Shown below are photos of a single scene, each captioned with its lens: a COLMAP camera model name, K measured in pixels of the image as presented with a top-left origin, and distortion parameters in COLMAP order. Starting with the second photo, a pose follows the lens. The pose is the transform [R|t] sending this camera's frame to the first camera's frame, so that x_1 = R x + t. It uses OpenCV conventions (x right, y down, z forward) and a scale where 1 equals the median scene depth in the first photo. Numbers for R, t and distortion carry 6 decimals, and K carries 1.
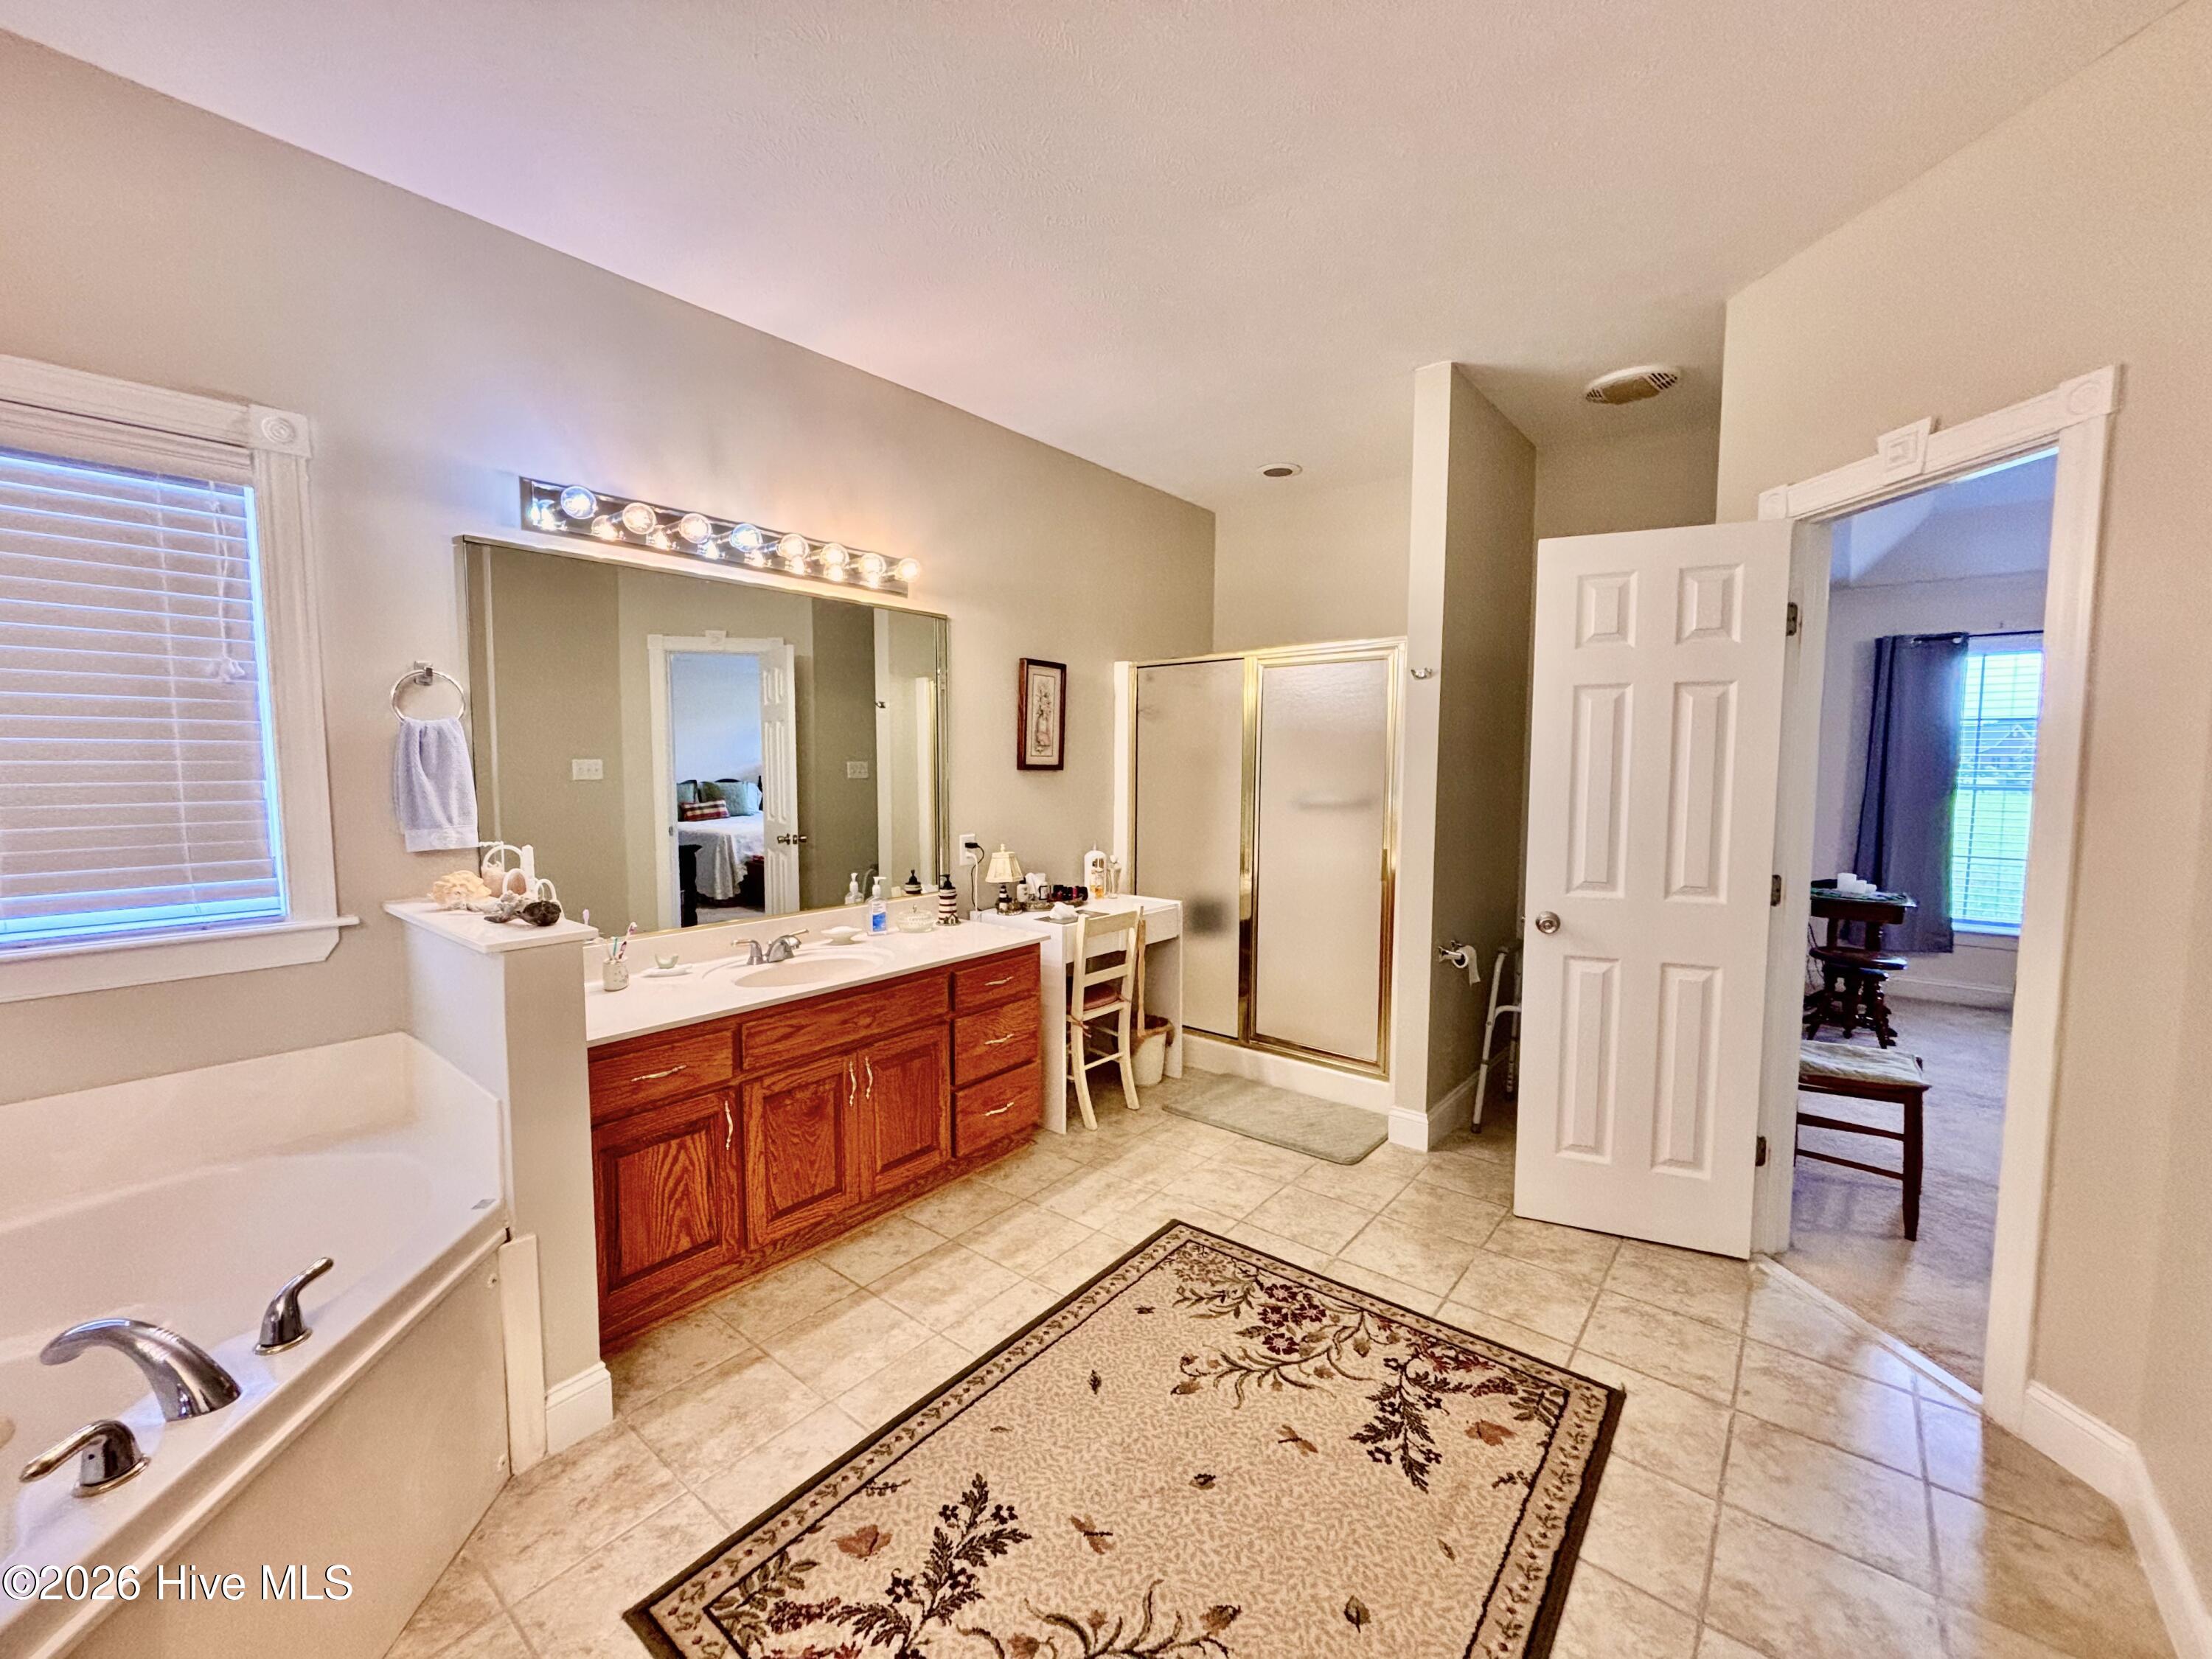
lens RADIAL K [[891.1, 0, 1104.1], [0, 891.1, 826.7], [0, 0, 1]] dist [0.002405, 0.001004]
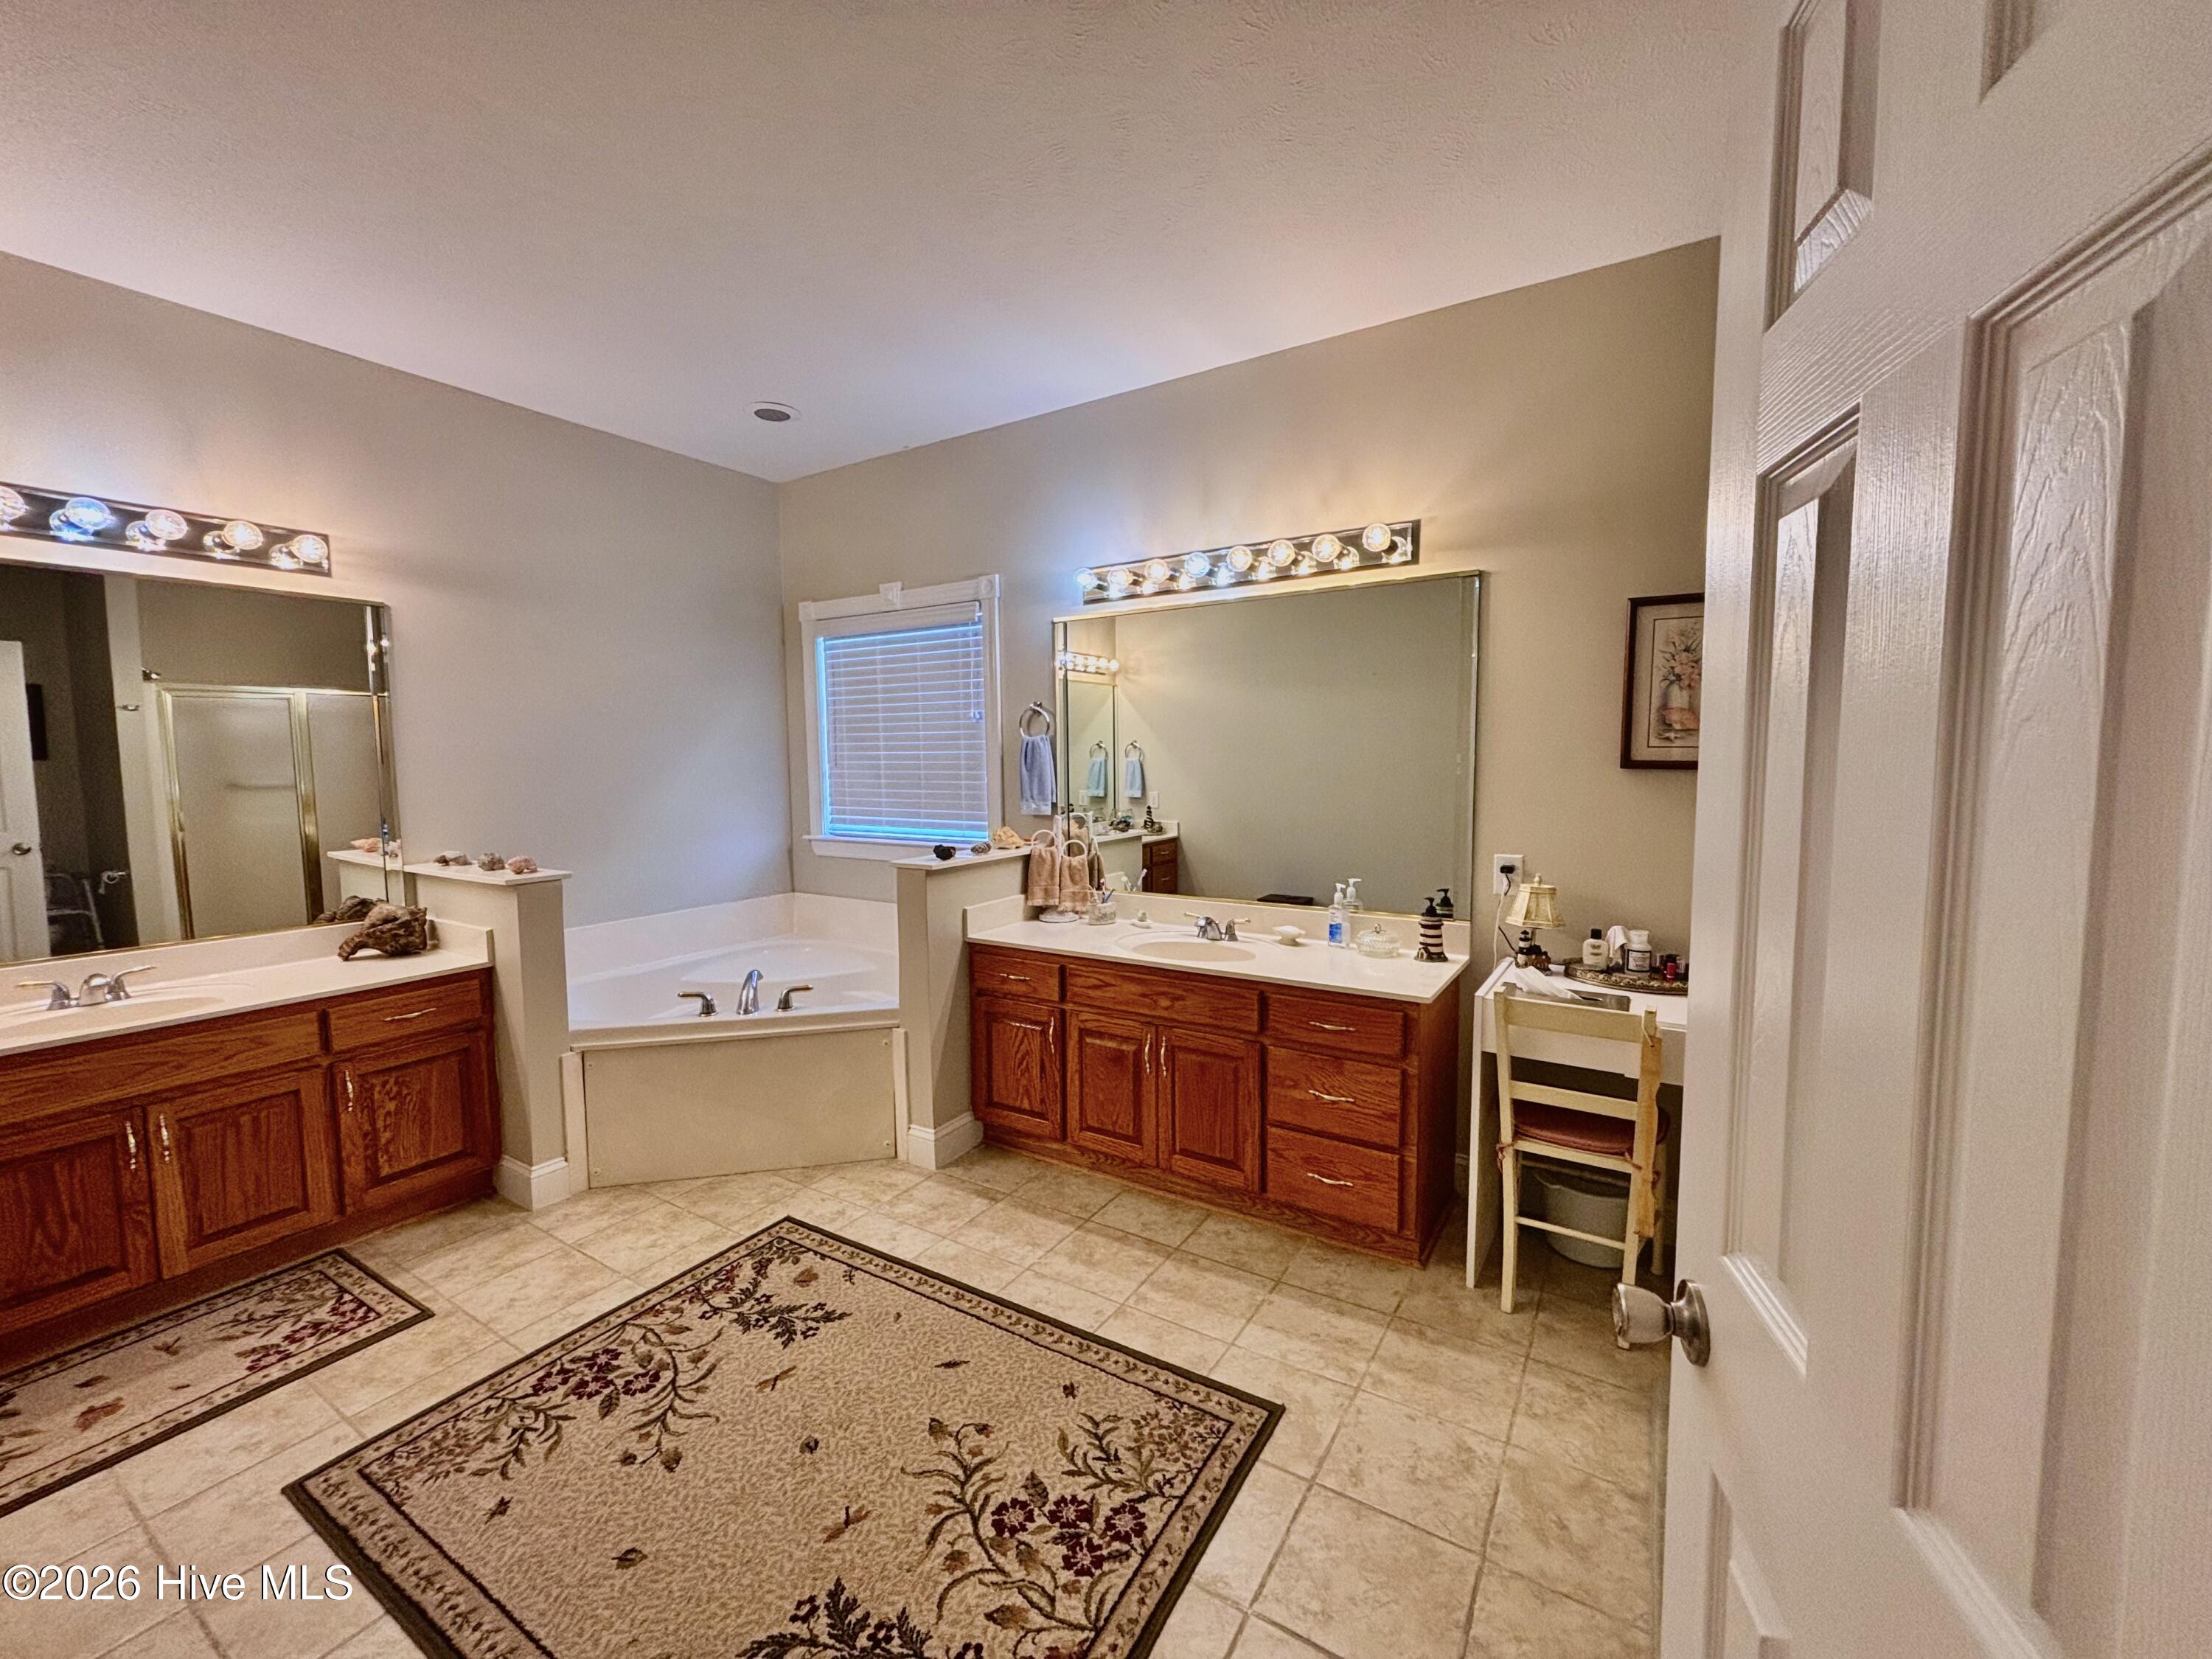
lens RADIAL K [[891.1, 0, 1104.6], [0, 891.1, 828.7], [0, 0, 1]] dist [0.002405, 0.001004]
pose [[0.128515, 0.073204, -0.989002, 0.874940], [-0.071809, 0.995341, 0.064342, -0.059856], [0.989104, 0.062750, 0.133172, 0.890826]]
